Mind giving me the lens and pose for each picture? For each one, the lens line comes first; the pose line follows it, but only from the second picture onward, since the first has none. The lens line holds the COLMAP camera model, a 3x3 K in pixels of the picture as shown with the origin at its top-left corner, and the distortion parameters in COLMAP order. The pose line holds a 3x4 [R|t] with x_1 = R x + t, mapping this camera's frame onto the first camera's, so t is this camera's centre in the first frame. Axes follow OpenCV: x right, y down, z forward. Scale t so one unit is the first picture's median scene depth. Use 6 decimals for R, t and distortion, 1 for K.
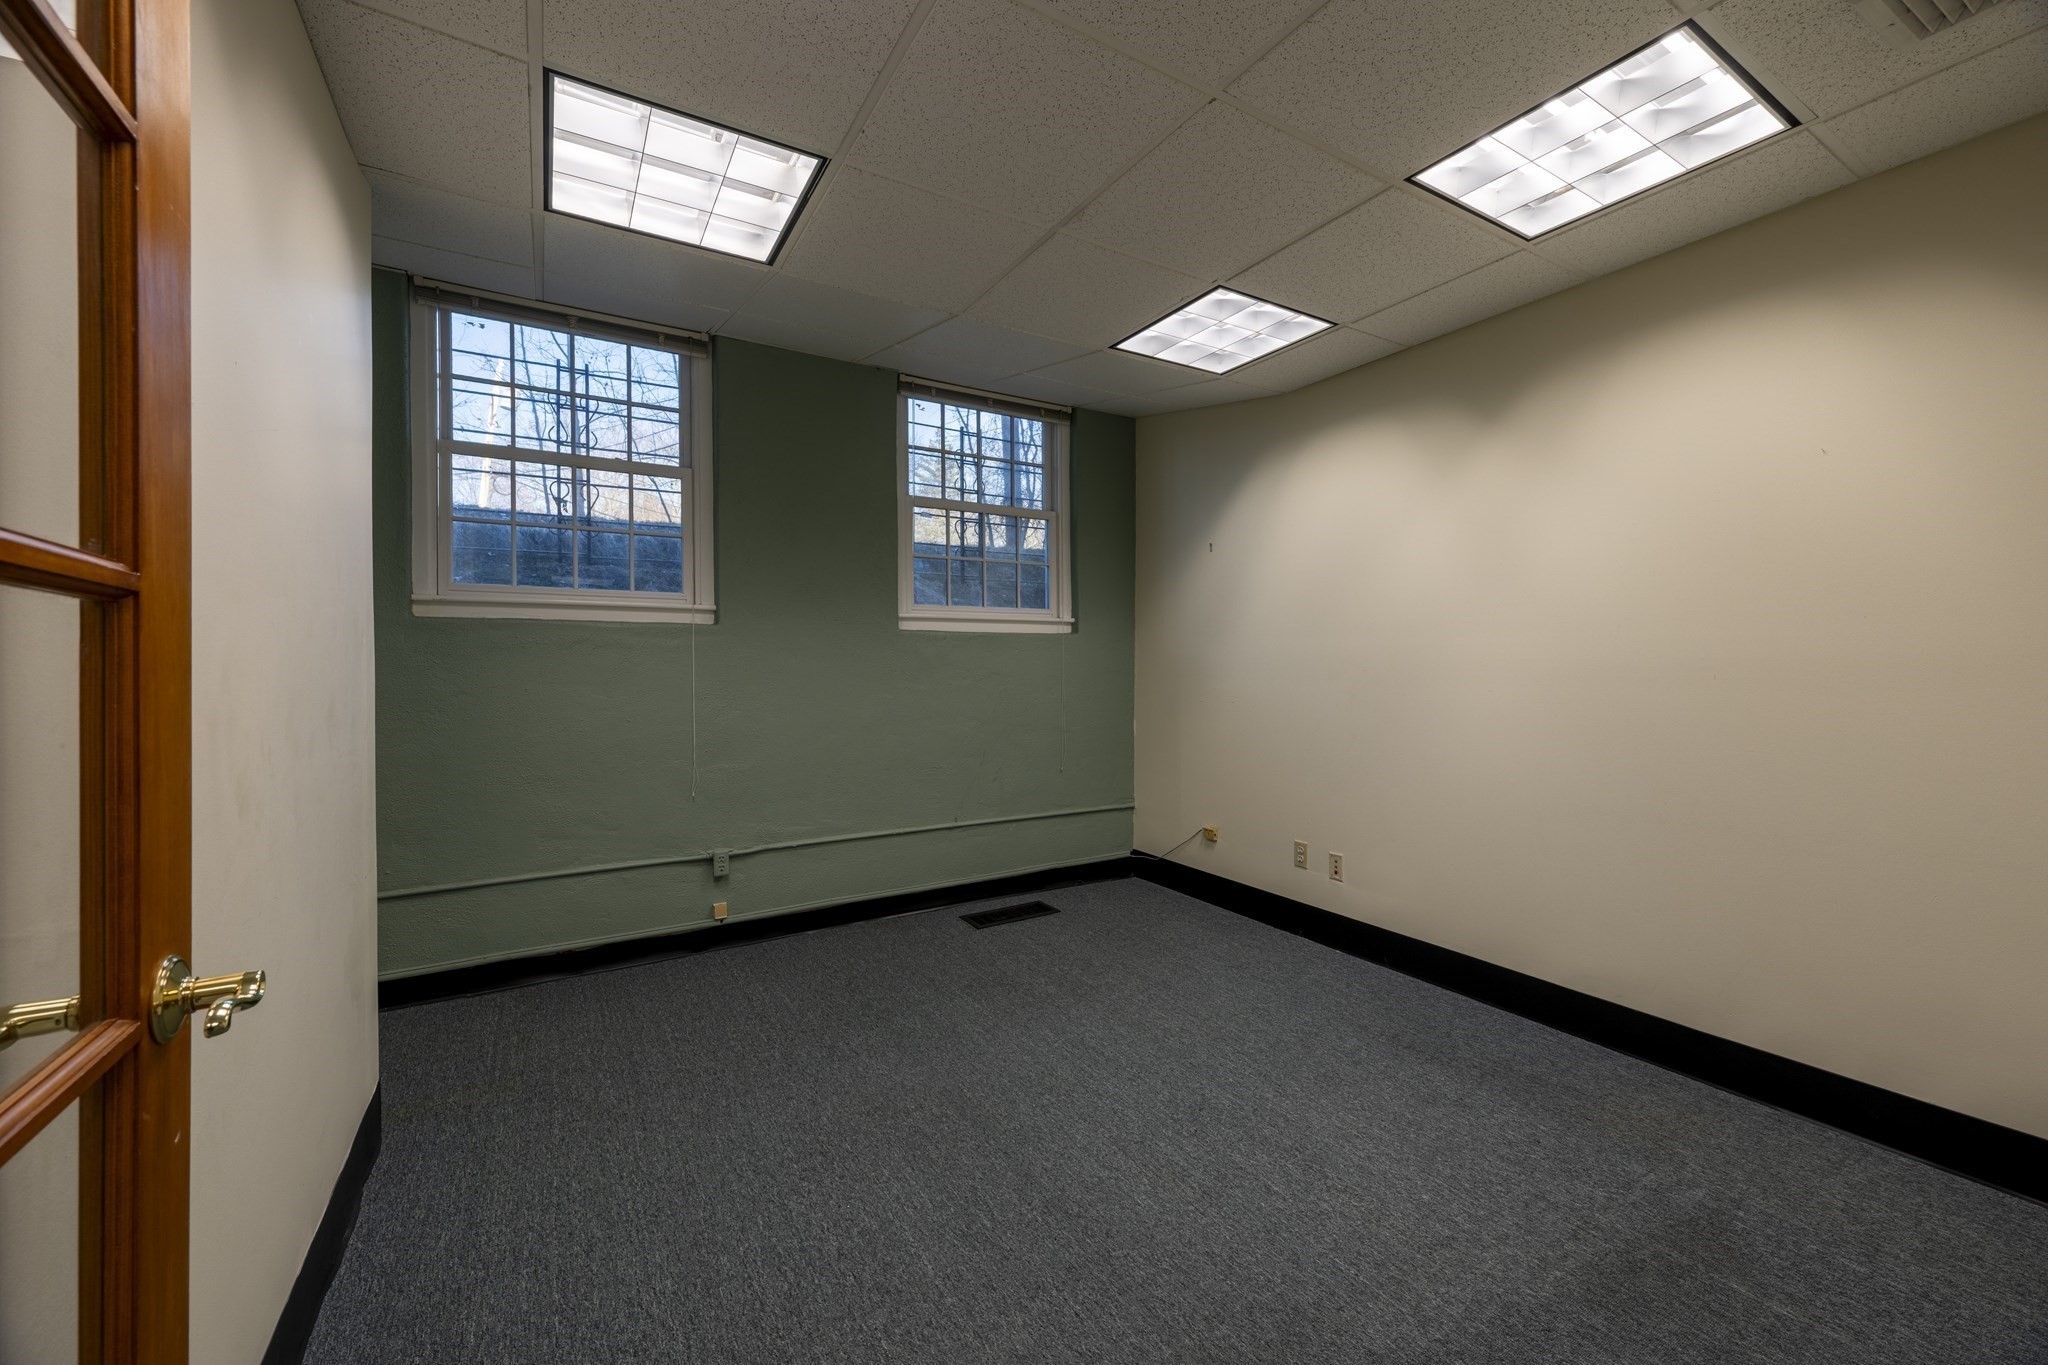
lens RADIAL K [[798.3, 0, 1028.4], [0, 798.3, 679.9], [0, 0, 1]] dist [-0.001616, -0.000082]
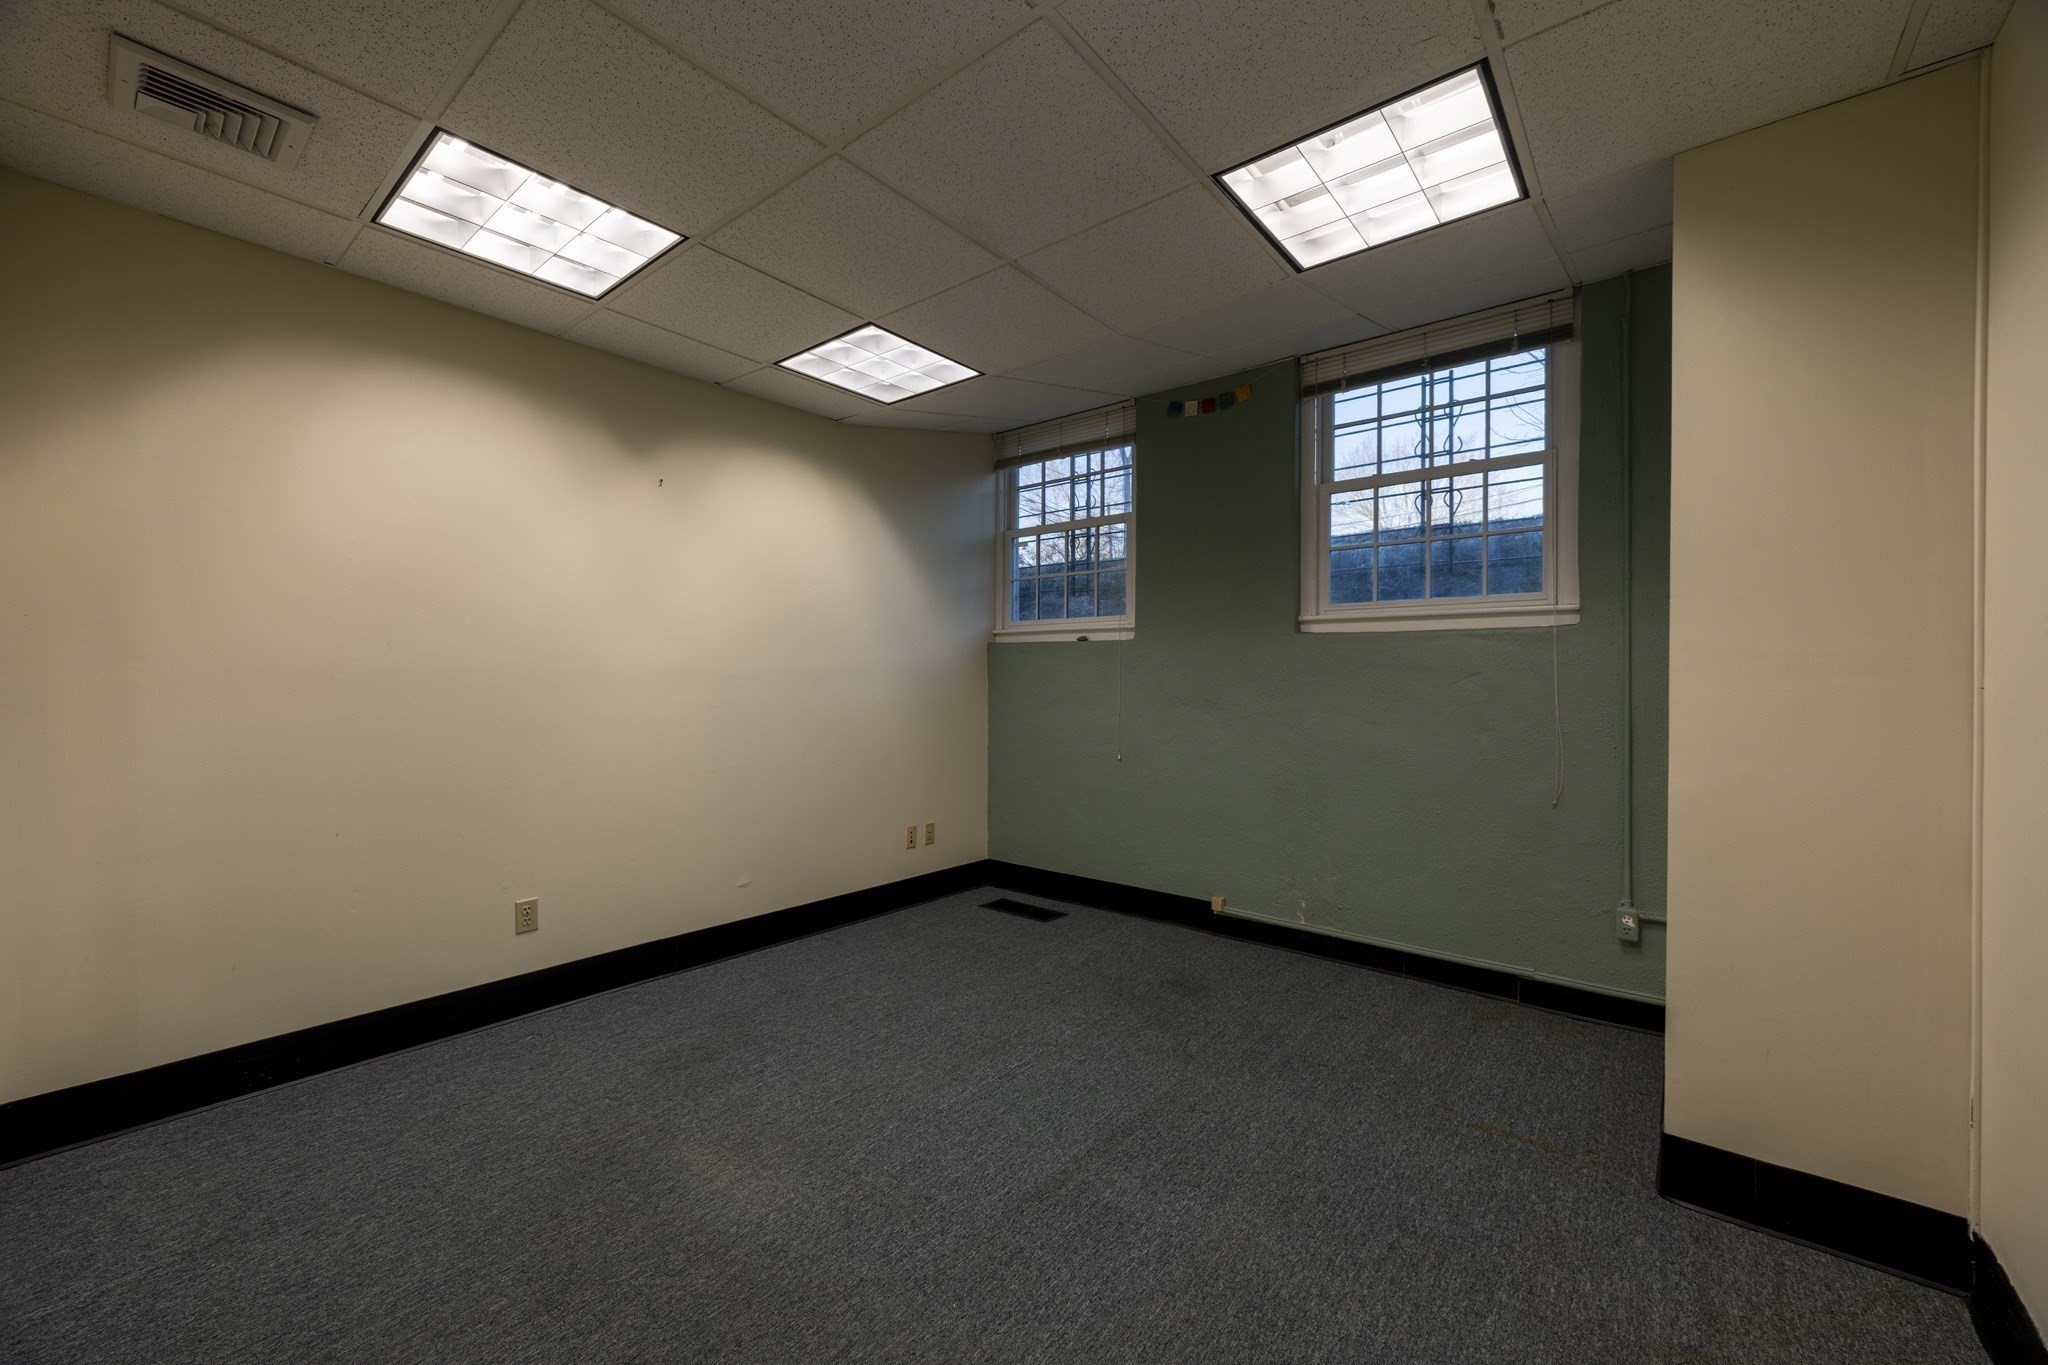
lens RADIAL K [[807.1, 0, 1021.3], [0, 807.1, 679.3], [0, 0, 1]] dist [0.103703, 0.000057]
pose [[0.415216, 0.001296, -0.909722, 0.350787], [-0.013546, 0.999897, -0.004759, -0.000863], [0.909622, 0.014299, 0.415191, 0.186030]]
